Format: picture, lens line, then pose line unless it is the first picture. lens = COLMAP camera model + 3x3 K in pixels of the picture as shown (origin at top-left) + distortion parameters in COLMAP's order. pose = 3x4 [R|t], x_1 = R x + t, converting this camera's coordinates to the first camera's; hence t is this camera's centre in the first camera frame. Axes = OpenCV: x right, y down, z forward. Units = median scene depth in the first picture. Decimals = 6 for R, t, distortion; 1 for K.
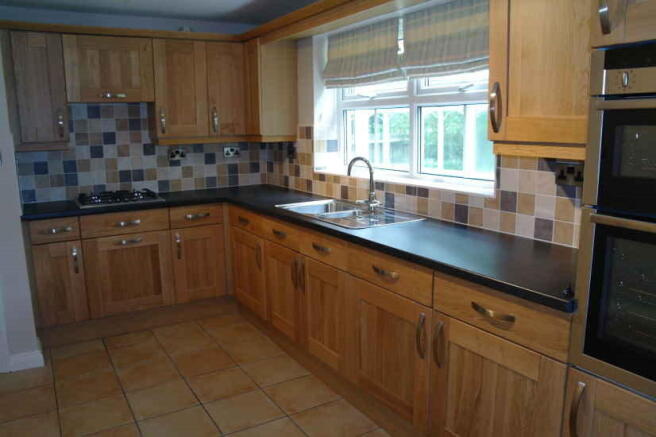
lens RADIAL K [[525.4, 0, 327.3], [0, 525.4, 218.4], [0, 0, 1]] dist [-0.082571, 0.001598]
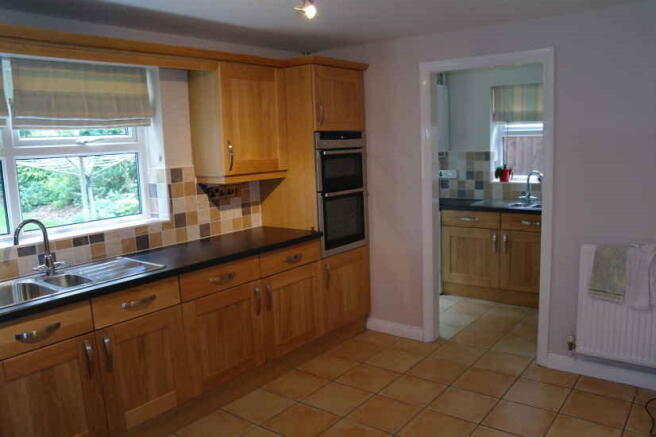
lens RADIAL K [[525.4, 0, 327.4], [0, 525.4, 218.5], [0, 0, 1]] dist [-0.082571, 0.001598]
pose [[-0.369060, -0.111217, 0.922727, -1.111293], [0.203062, 0.959179, 0.196829, -0.234131], [-0.906951, 0.260012, -0.331410, 1.080933]]
